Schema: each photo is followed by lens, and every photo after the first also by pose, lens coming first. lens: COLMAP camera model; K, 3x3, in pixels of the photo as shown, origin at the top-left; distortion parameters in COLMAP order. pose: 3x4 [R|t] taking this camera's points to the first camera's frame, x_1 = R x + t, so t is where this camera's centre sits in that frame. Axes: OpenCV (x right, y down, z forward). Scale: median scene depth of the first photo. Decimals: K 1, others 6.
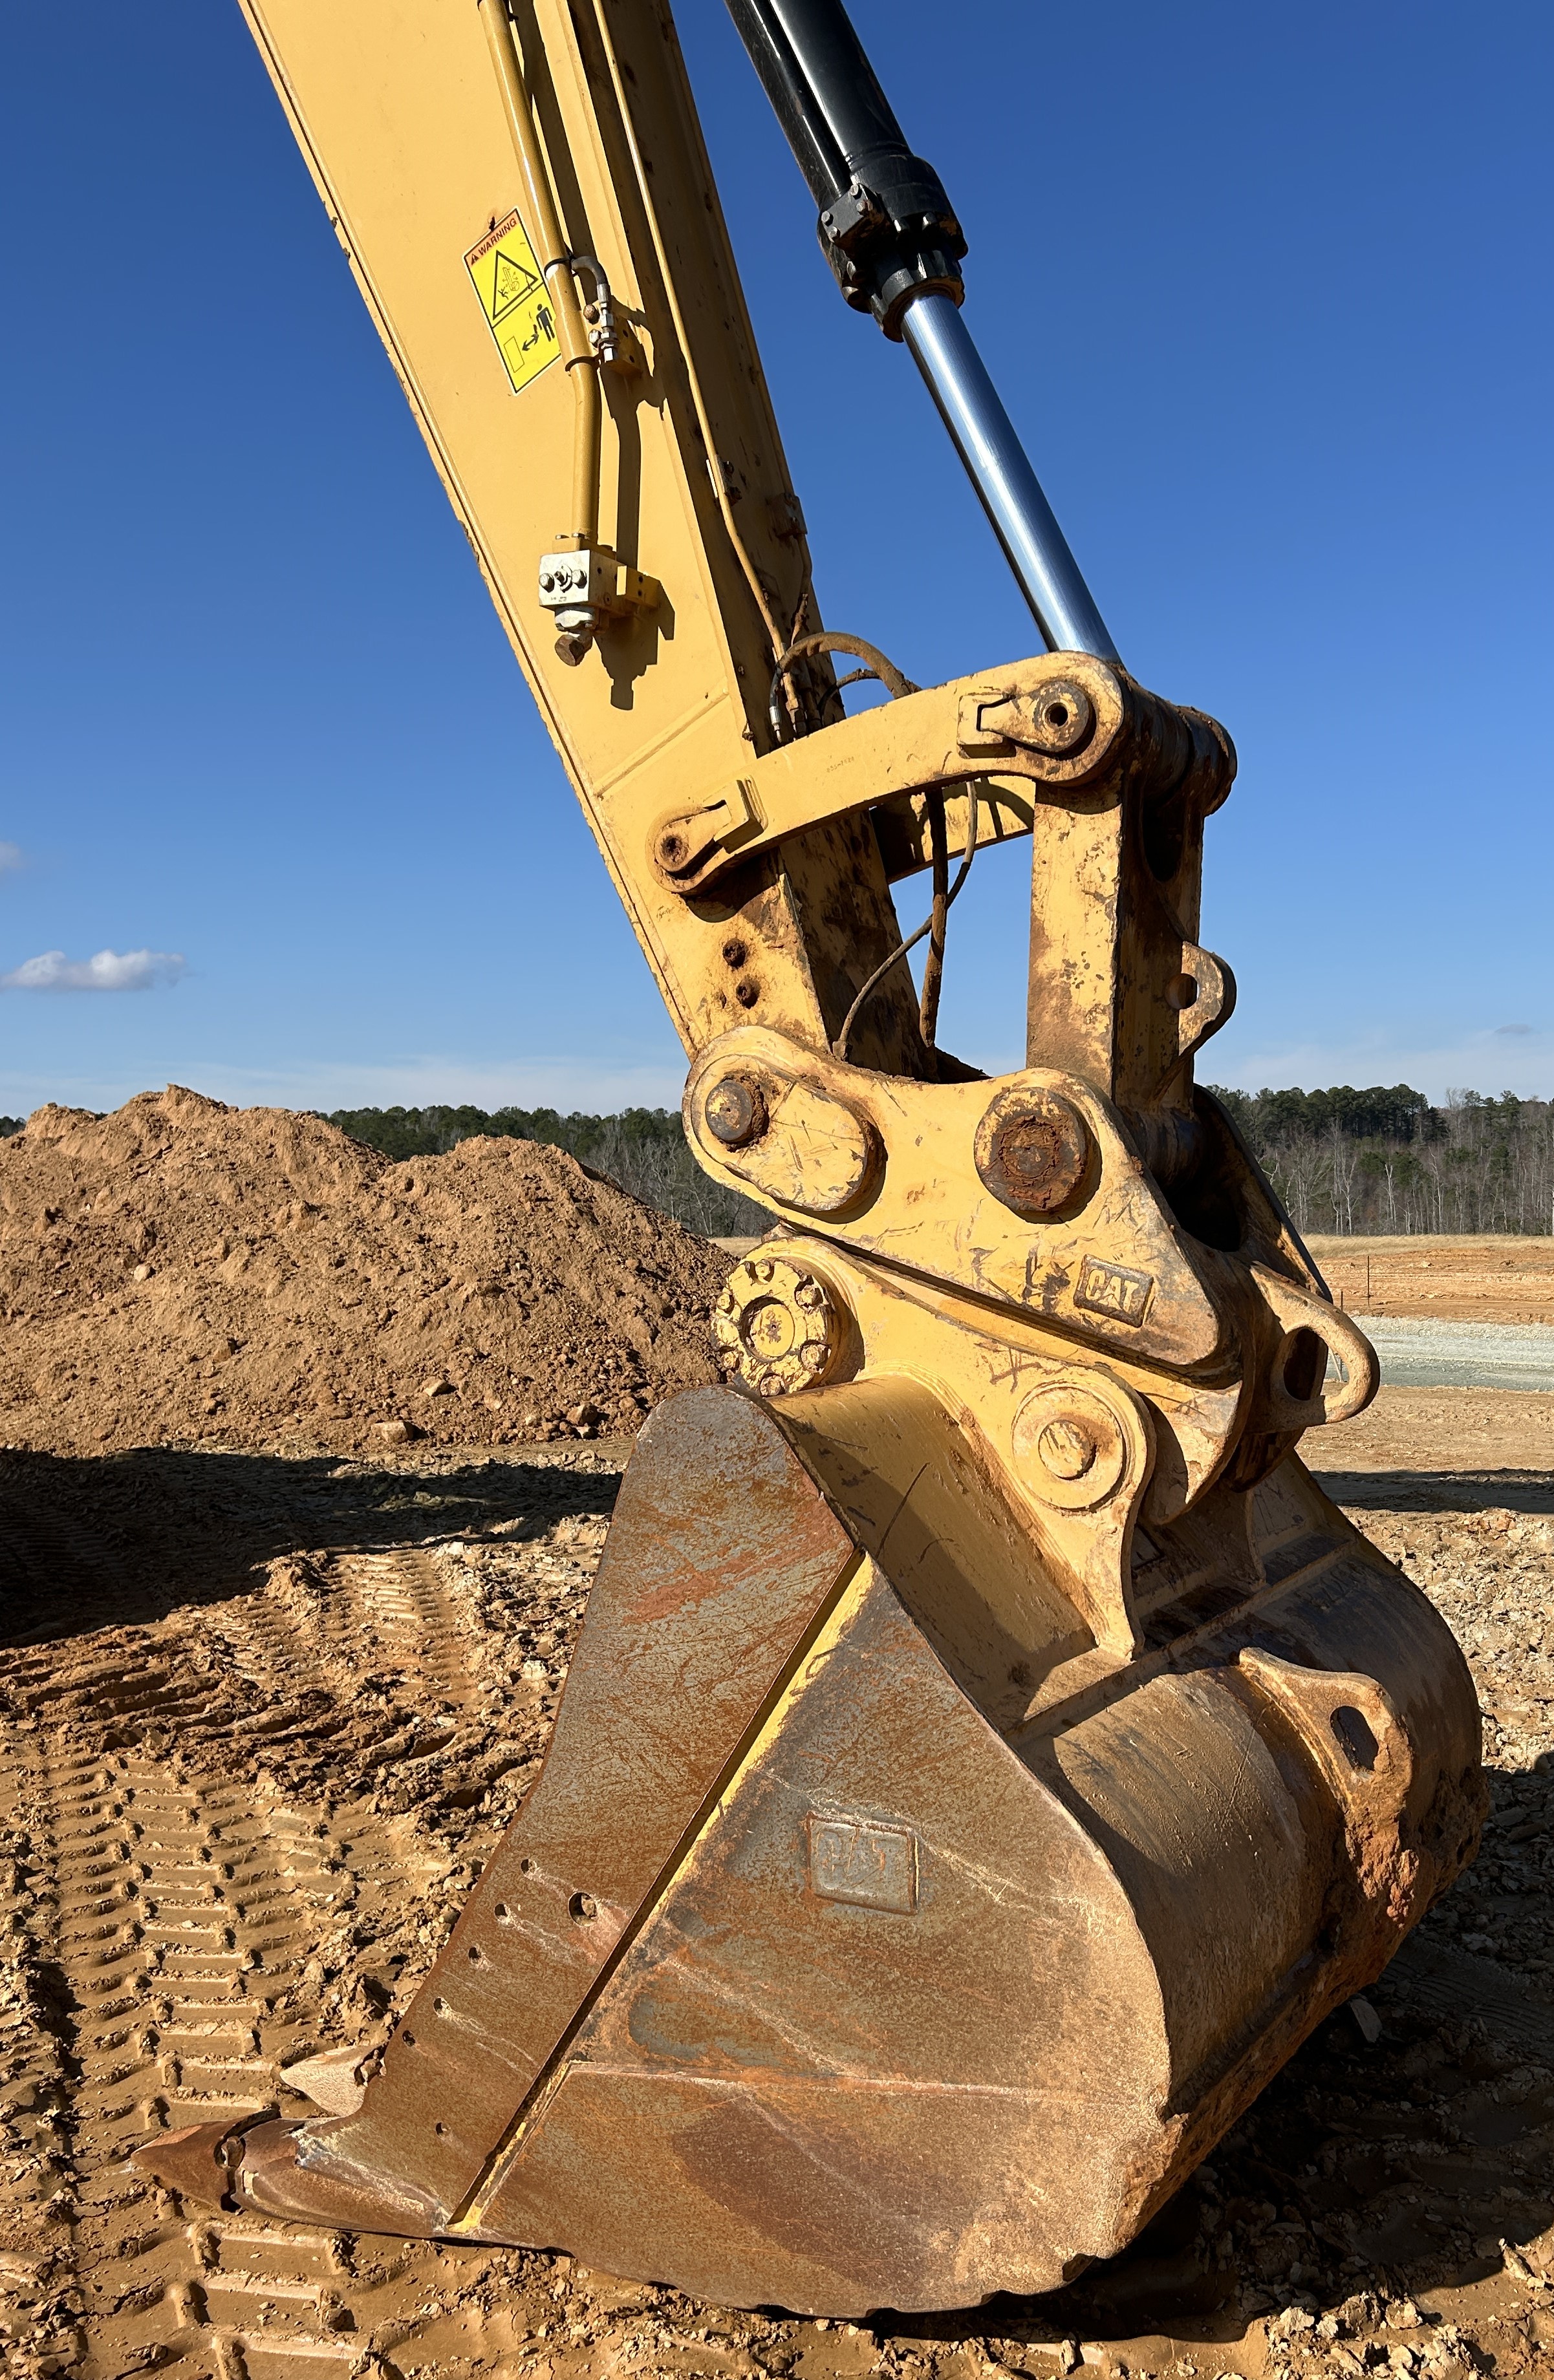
lens RADIAL K [[2001.6, 0, 881.3], [0, 2001.6, 1284.0], [0, 0, 1]] dist [0.069094, -0.074917]
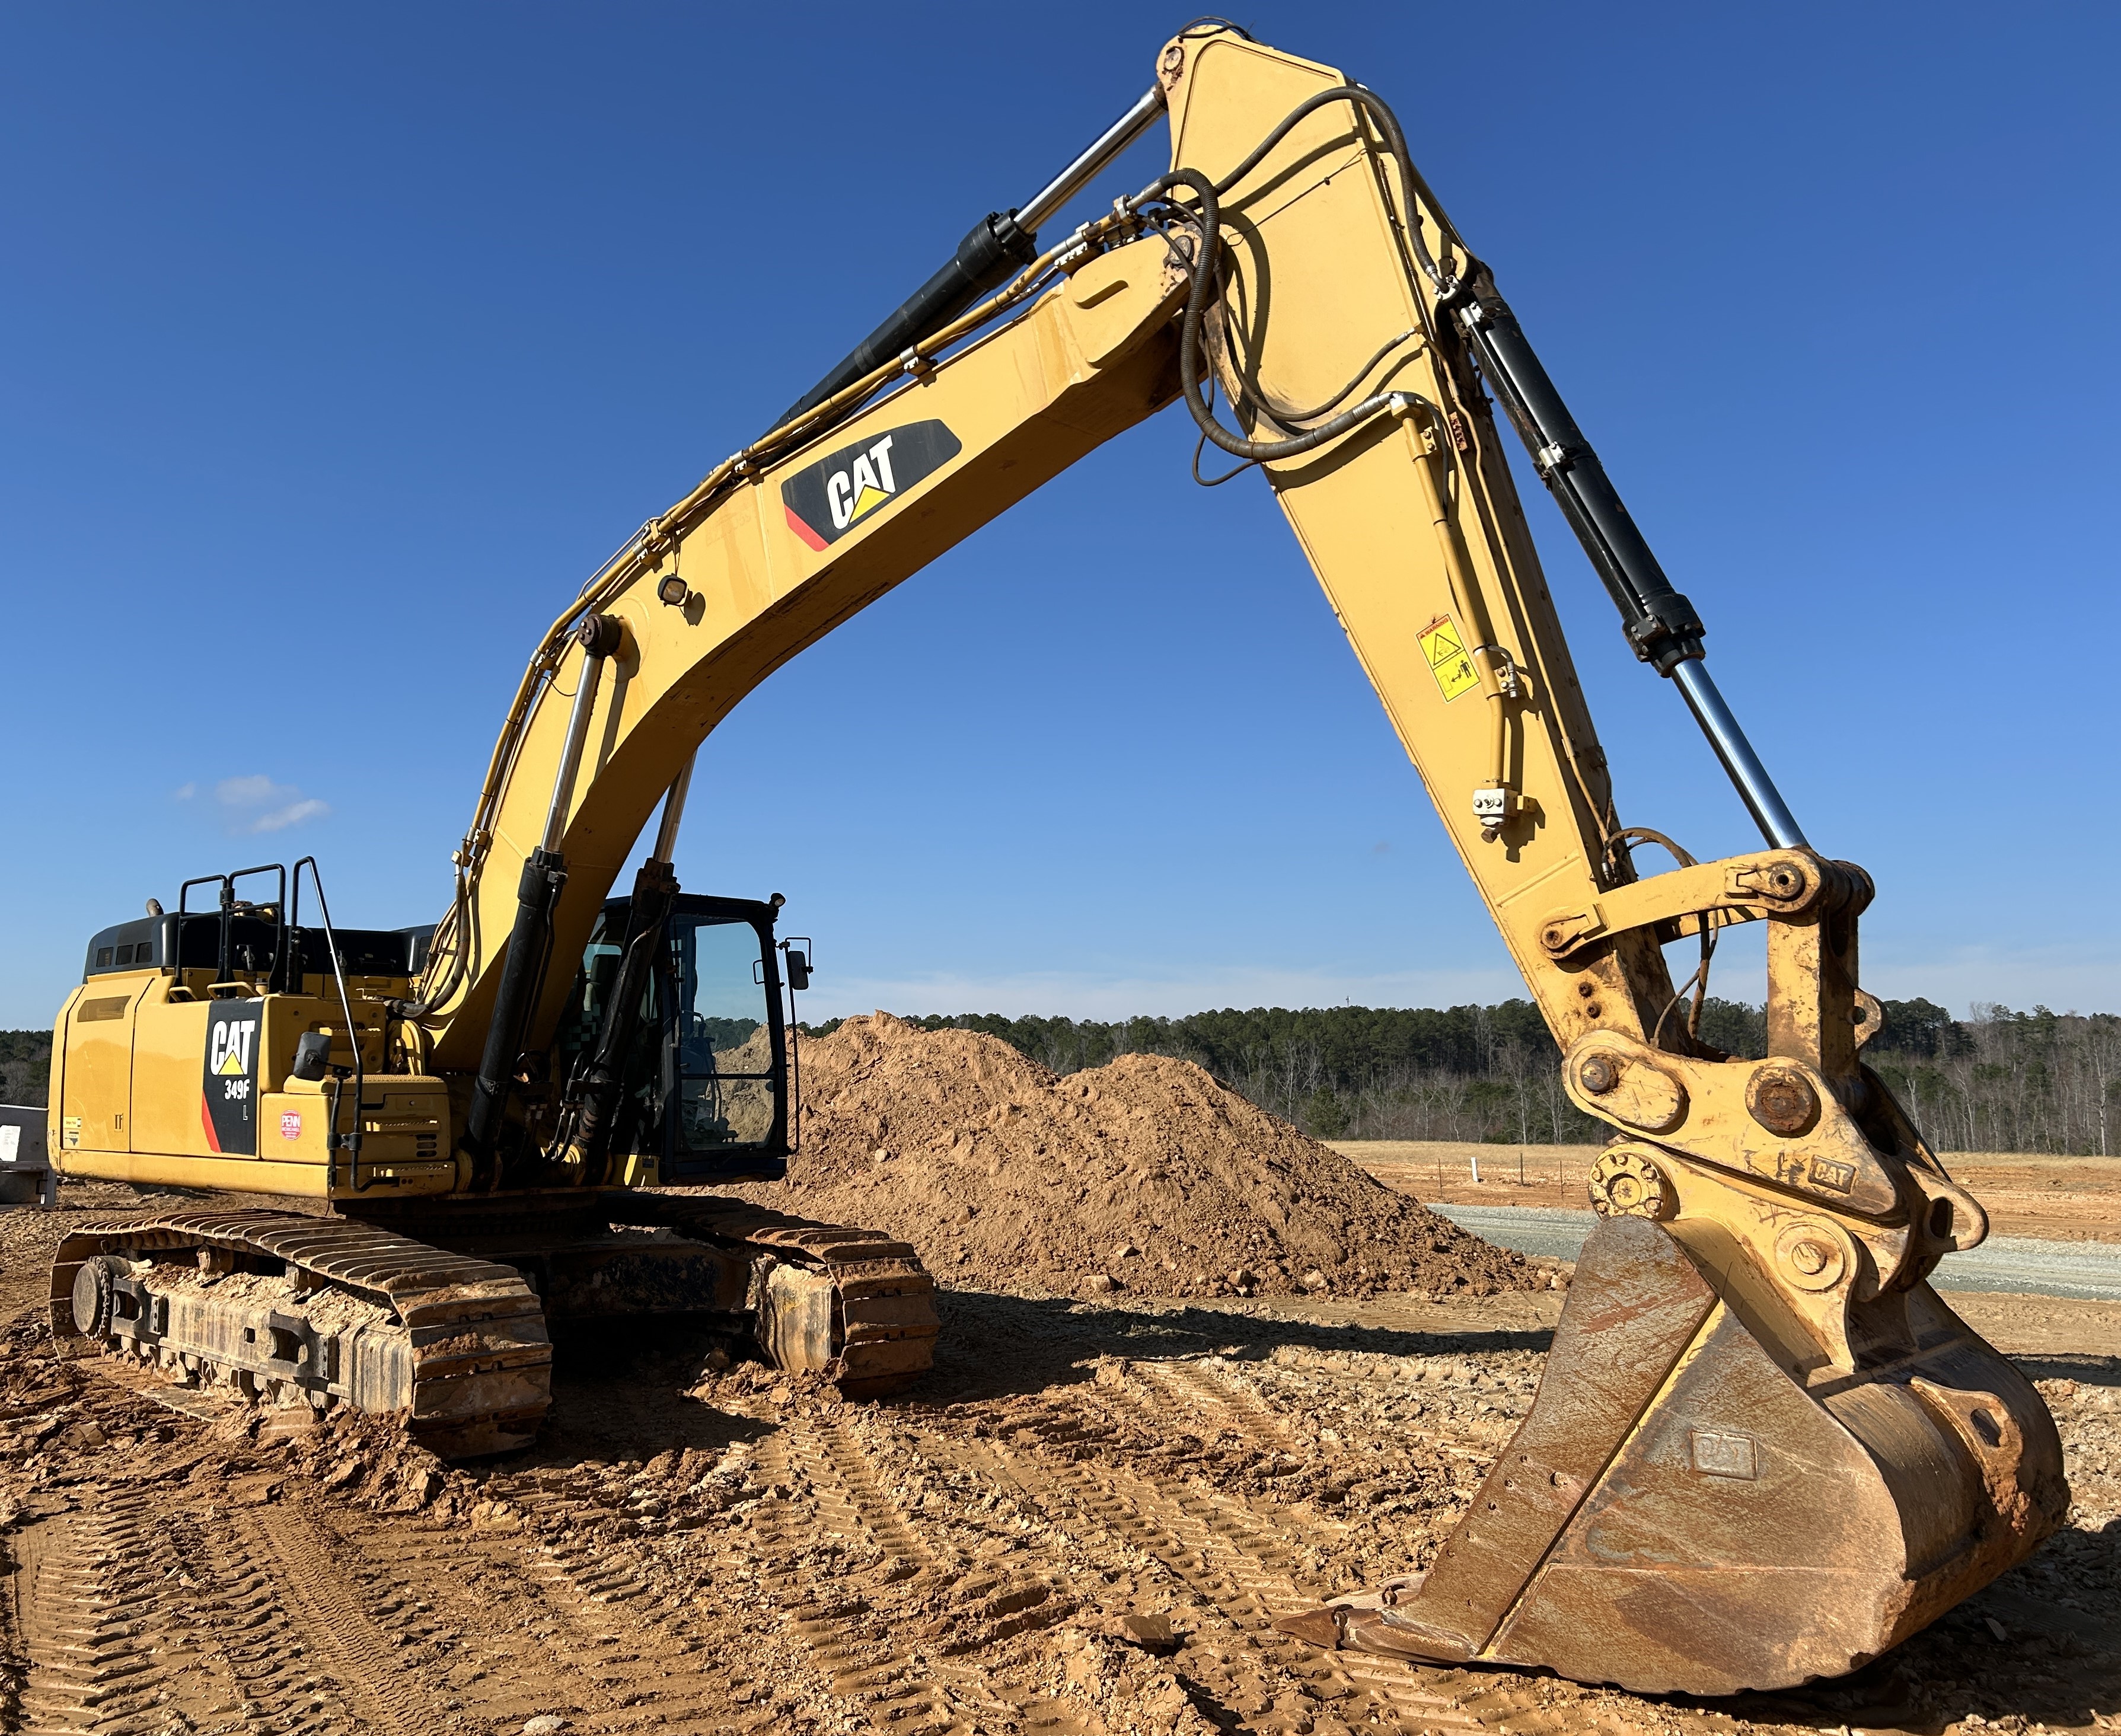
lens RADIAL K [[1822.5, 0, 911.2], [0, 1822.5, 881.2], [0, 0, 1]] dist [0.051602, -0.047754]
pose [[0.969435, -0.013194, -0.244995, -0.277969], [-0.026386, 0.987156, -0.157568, 0.025050], [0.243927, 0.159216, 0.956635, -0.871572]]
